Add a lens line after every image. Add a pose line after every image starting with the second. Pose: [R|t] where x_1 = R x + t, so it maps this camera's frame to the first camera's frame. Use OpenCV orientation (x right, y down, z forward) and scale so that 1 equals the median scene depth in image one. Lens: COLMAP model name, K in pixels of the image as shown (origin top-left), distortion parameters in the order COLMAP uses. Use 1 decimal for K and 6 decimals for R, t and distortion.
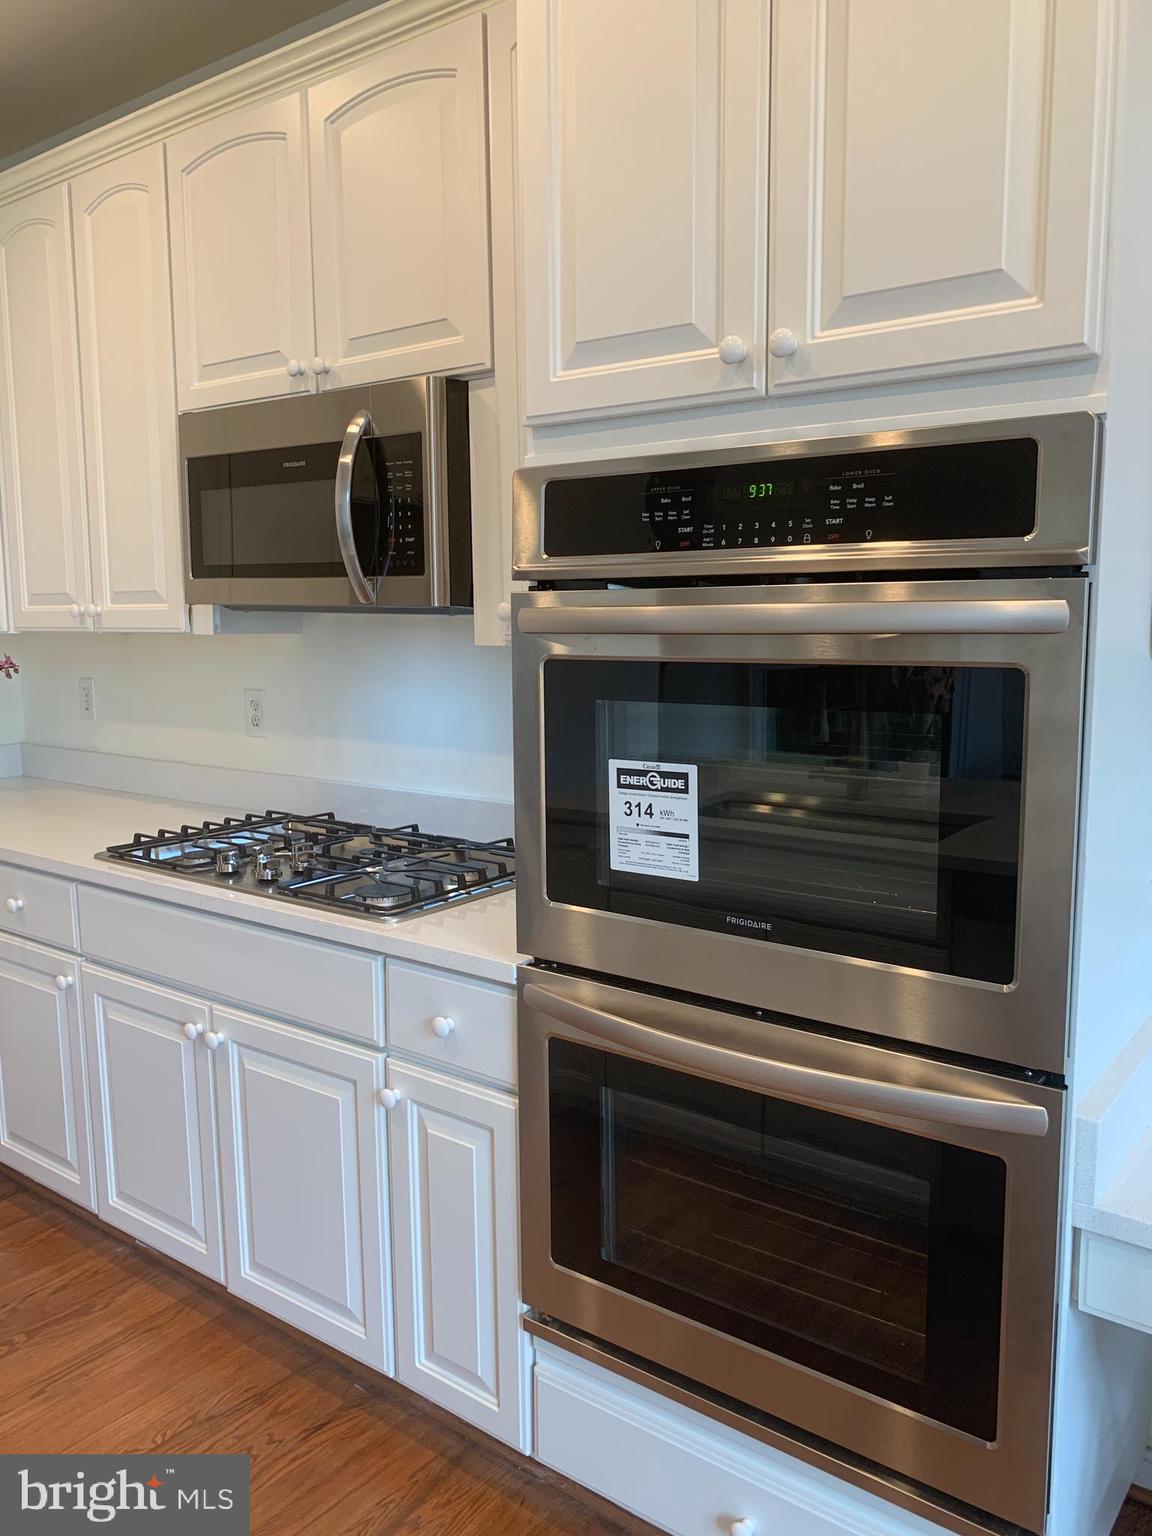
lens RADIAL K [[1177.8, 0, 581.9], [0, 1177.8, 758.3], [0, 0, 1]] dist [0.036859, -0.042617]
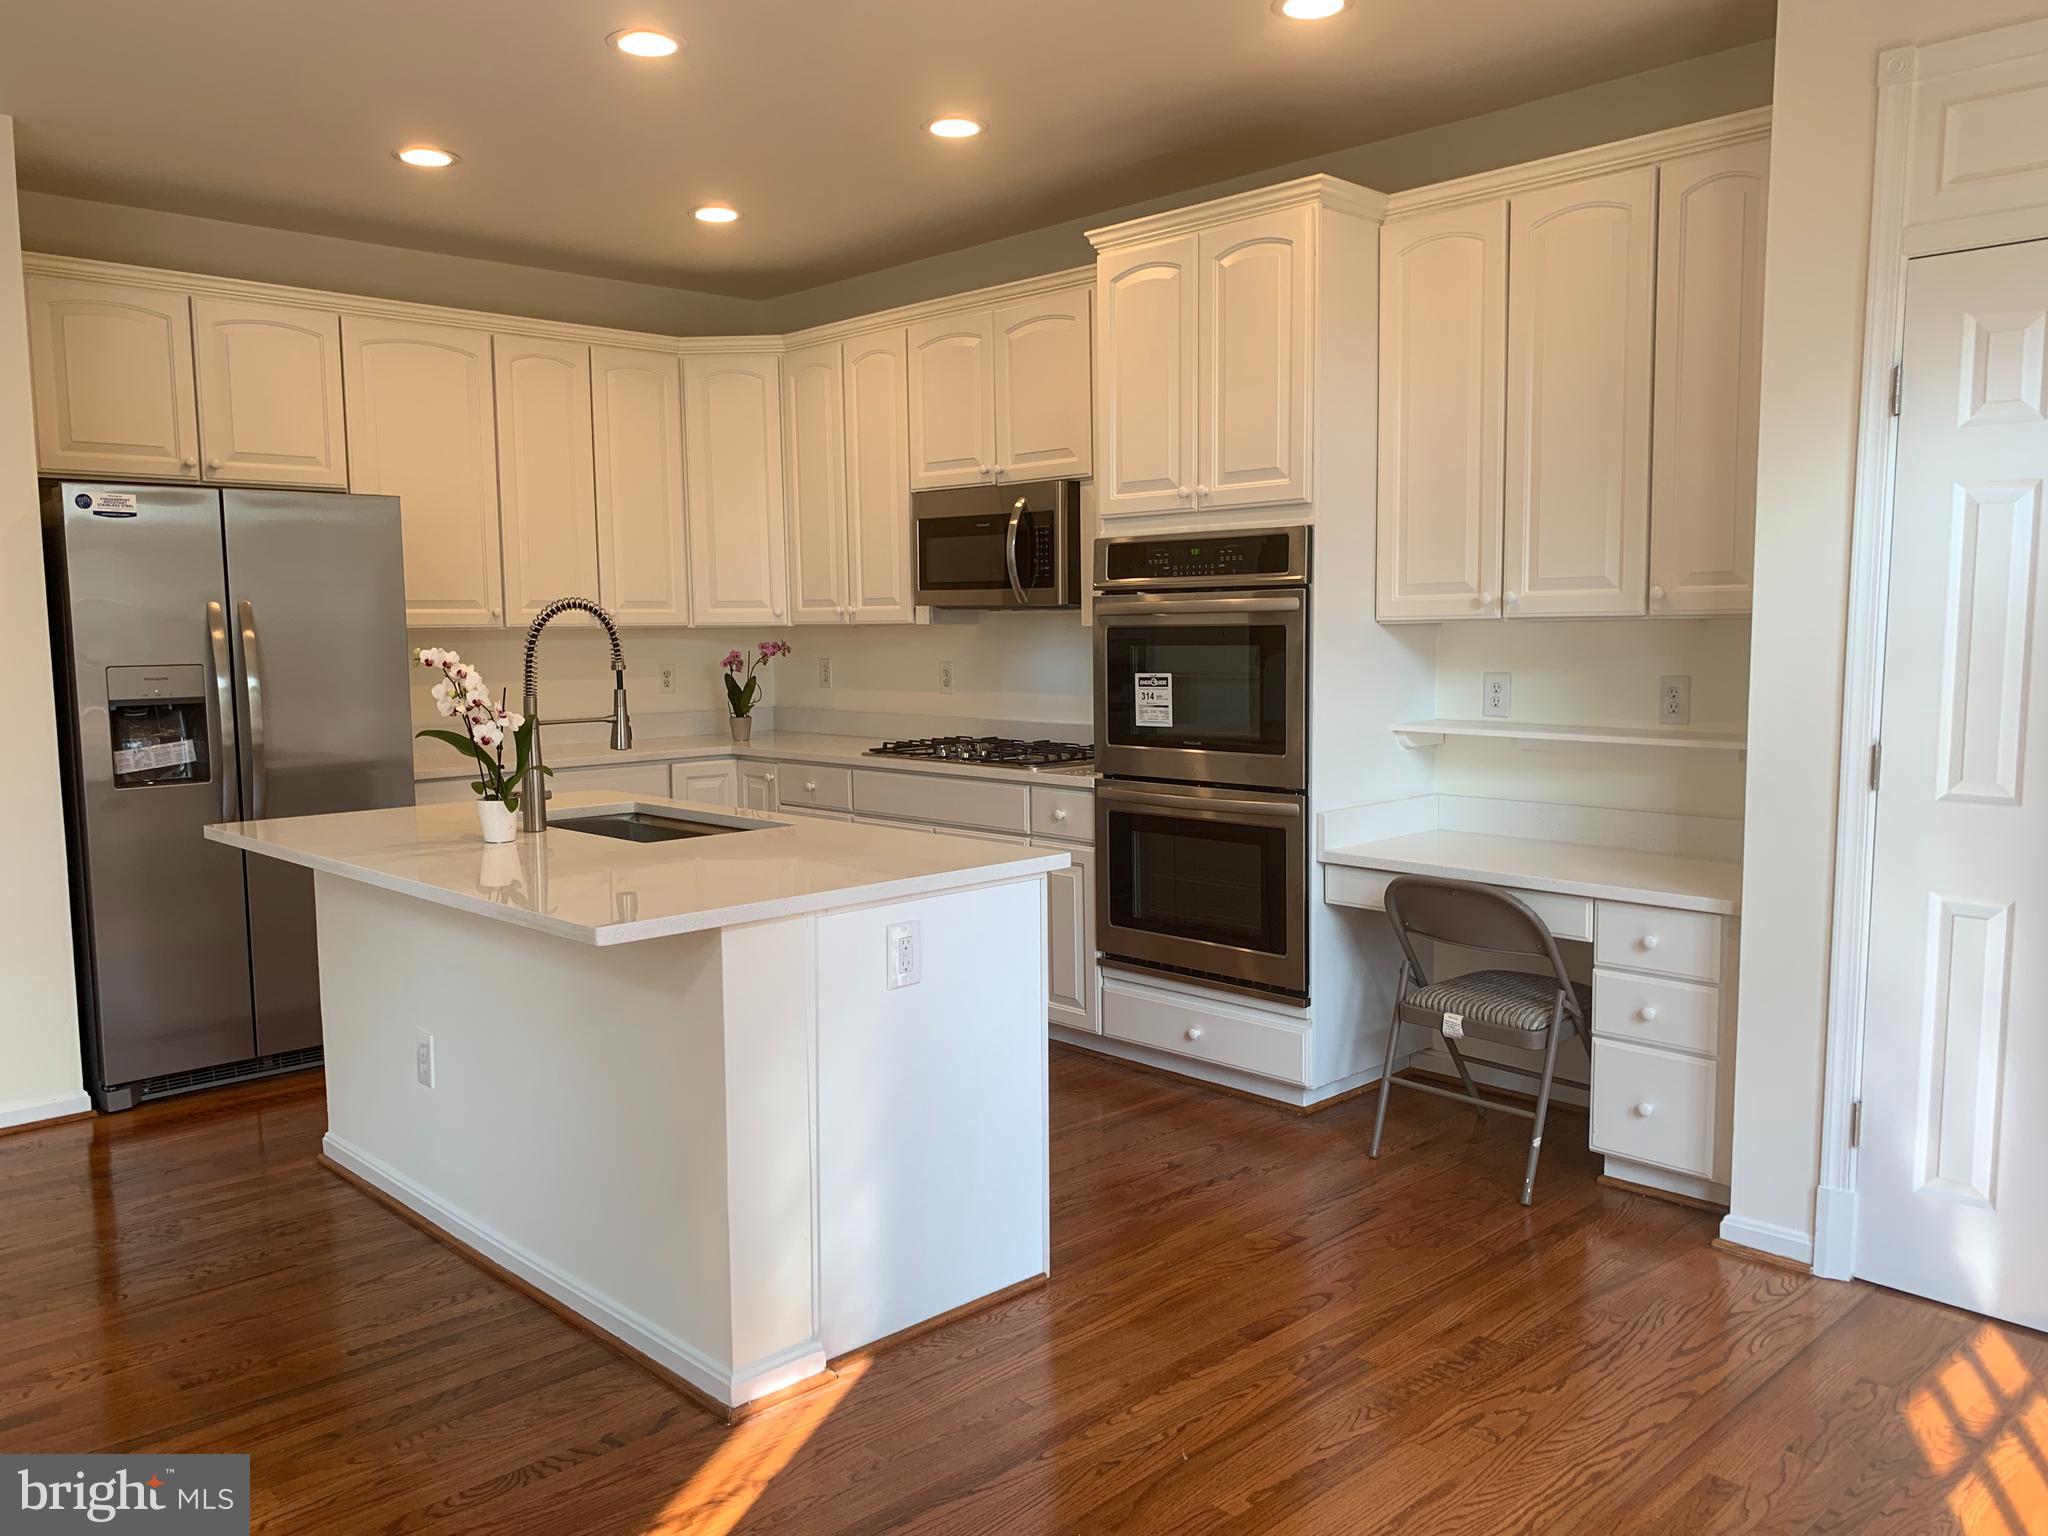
lens RADIAL K [[1570.4, 0, 1058.0], [0, 1570.4, 803.4], [0, 0, 1]] dist [0.036859, -0.042617]
pose [[0.989520, 0.011762, -0.143916, 0.257219], [-0.013086, 0.999880, -0.008255, 0.226691], [0.143802, 0.010052, 0.989555, -1.598942]]
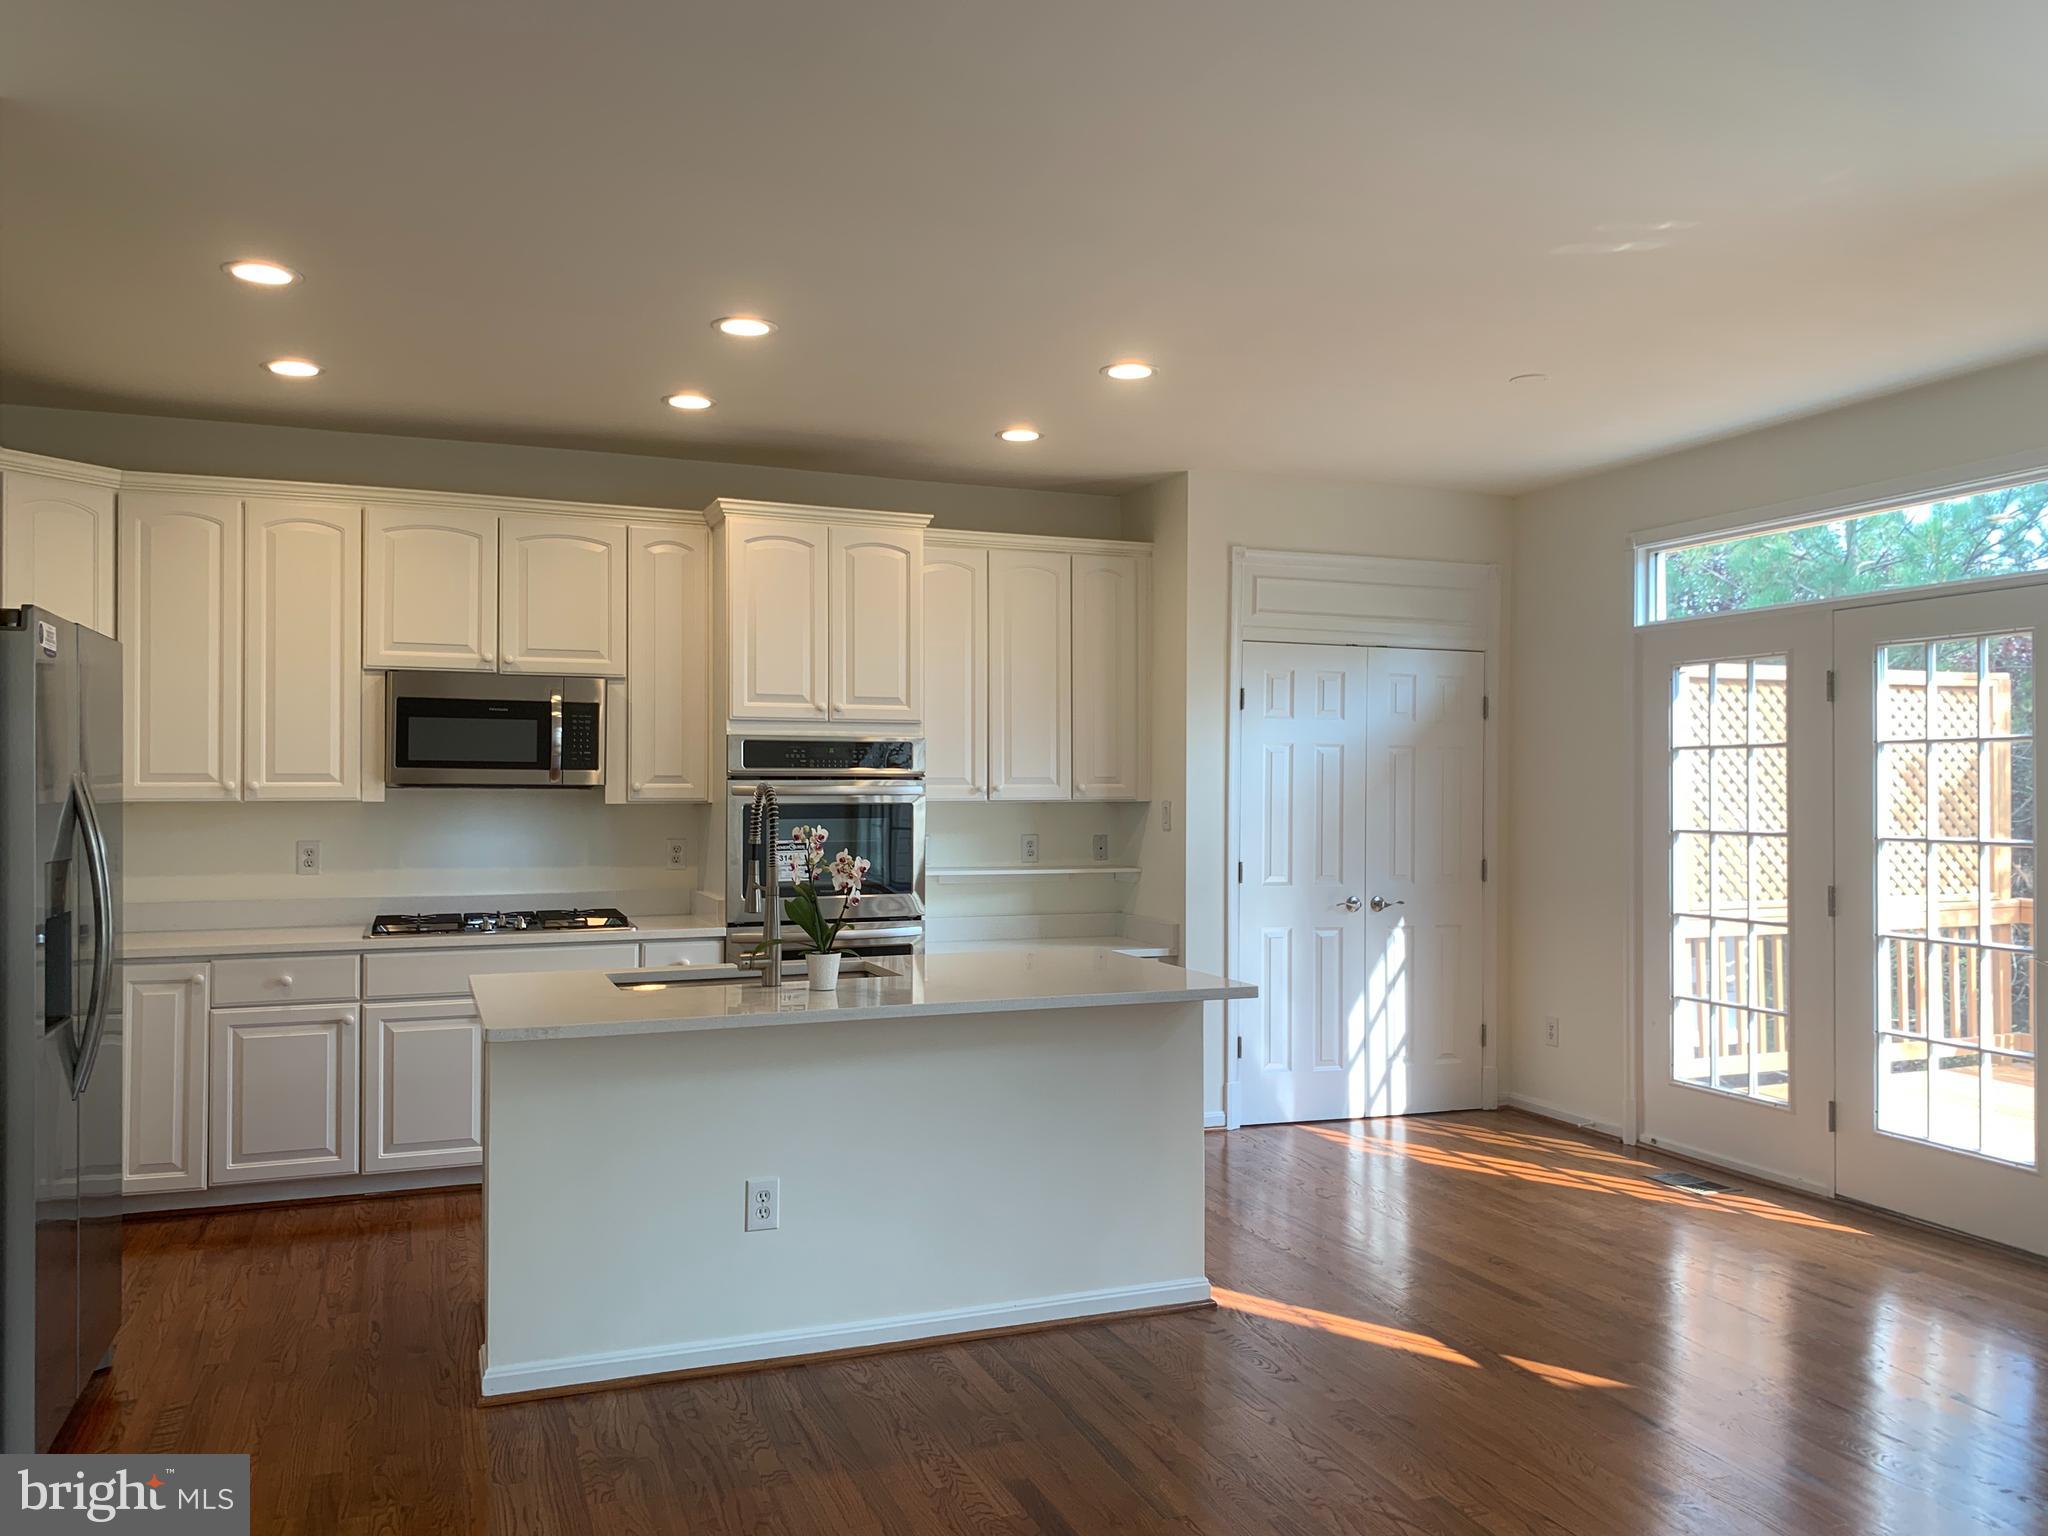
lens RADIAL K [[1570.4, 0, 1036.2], [0, 1570.4, 774.7], [0, 0, 1]] dist [0.036859, -0.042617]
pose [[0.509911, 0.016043, 0.860077, -2.444698], [0.104590, 0.991252, -0.080498, 0.179782], [-0.853845, 0.131002, 0.503773, -1.214563]]
